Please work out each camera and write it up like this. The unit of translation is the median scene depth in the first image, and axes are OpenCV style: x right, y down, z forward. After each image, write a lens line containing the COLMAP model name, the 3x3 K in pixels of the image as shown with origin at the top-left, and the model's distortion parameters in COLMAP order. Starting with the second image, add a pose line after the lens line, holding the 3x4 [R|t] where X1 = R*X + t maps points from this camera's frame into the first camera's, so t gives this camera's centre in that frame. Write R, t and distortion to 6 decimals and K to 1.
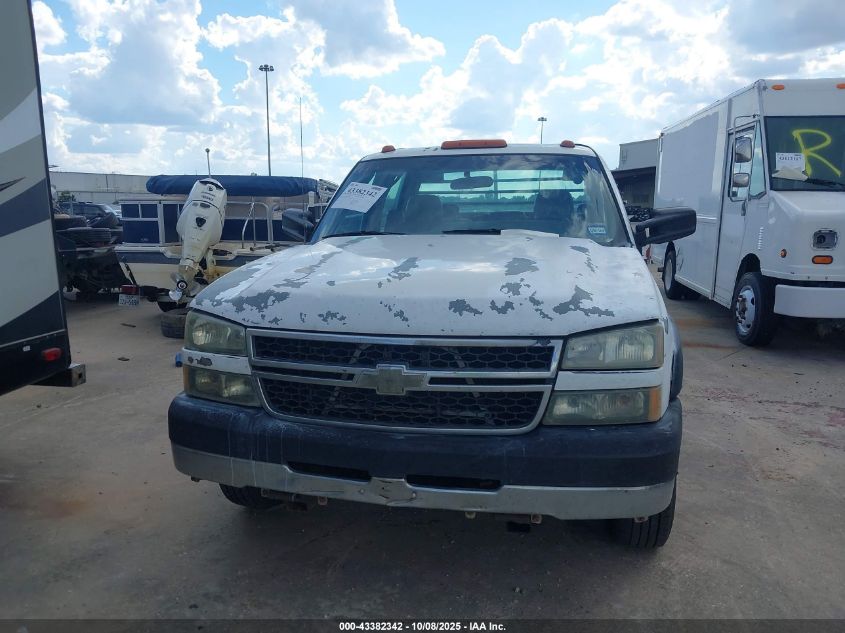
lens RADIAL K [[619.8, 0, 422.5], [0, 619.8, 316.5], [0, 0, 1]] dist [0.003983, -0.003167]
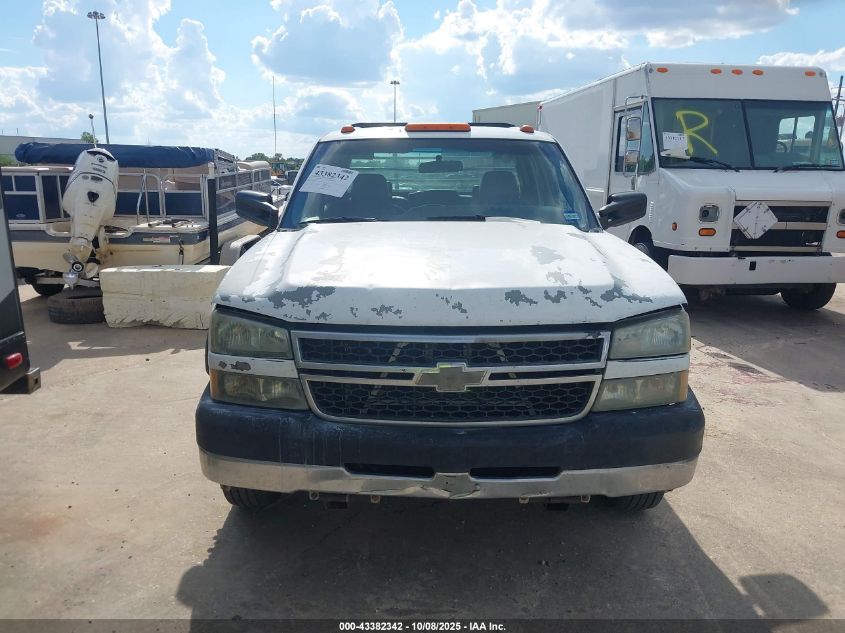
lens RADIAL K [[619.8, 0, 422.5], [0, 619.8, 316.5], [0, 0, 1]] dist [0.003983, -0.003167]
pose [[0.981146, -0.036446, 0.189803, -0.221884], [0.026945, 0.998262, 0.052403, -0.040359], [-0.191383, -0.046301, 0.980423, 0.013460]]
